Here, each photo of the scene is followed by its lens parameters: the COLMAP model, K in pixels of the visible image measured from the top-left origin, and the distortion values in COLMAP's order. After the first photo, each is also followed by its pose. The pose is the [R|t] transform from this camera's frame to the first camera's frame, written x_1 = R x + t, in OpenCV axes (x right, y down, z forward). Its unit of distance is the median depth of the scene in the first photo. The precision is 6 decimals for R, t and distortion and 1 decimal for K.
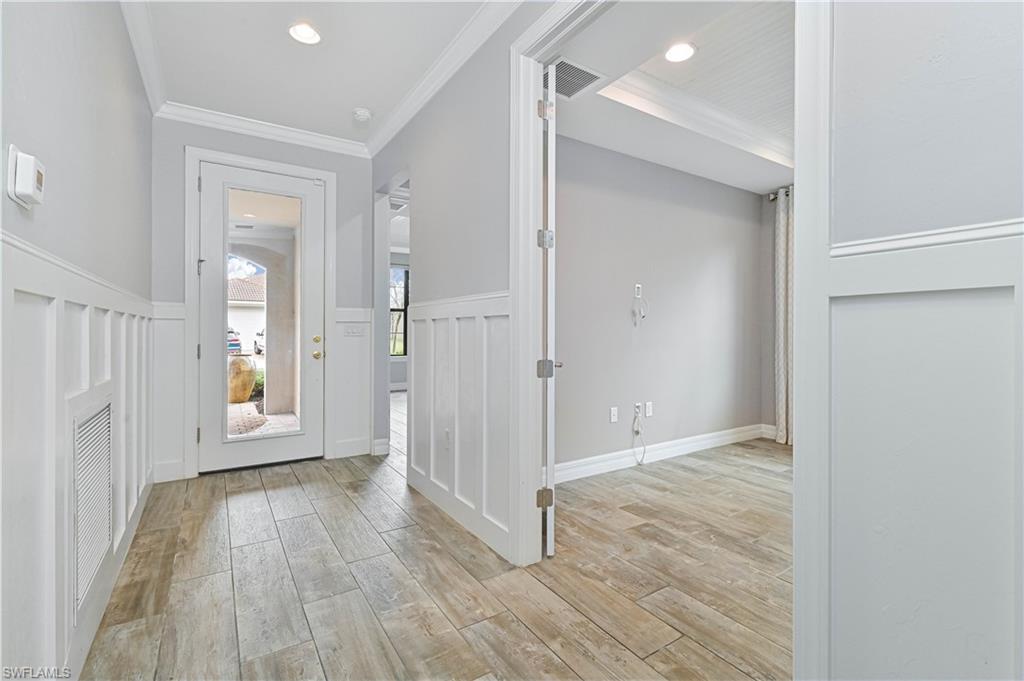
lens RADIAL K [[458.3, 0, 517.1], [0, 458.3, 335.9], [0, 0, 1]] dist [-0.001149, -0.000269]
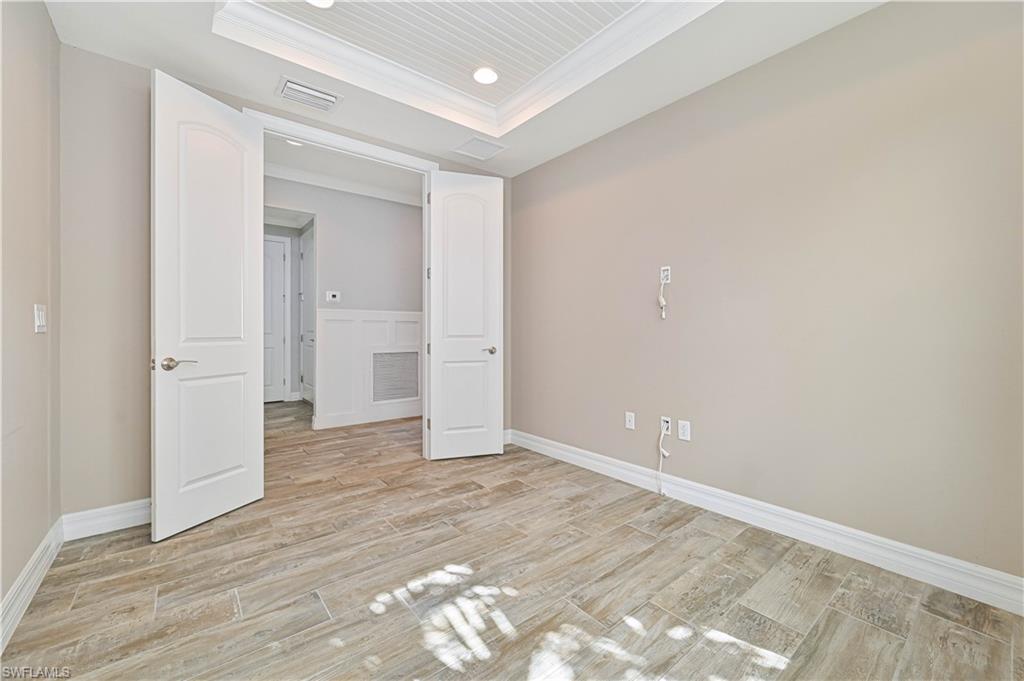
lens RADIAL K [[406.1, 0, 519.4], [0, 406.1, 338.2], [0, 0, 1]] dist [-0.000641, -0.000648]
pose [[0.111886, 0.015486, -0.993600, 1.343287], [-0.006034, 0.999871, 0.014904, 0.001746], [0.993703, 0.004328, 0.111965, 0.969615]]
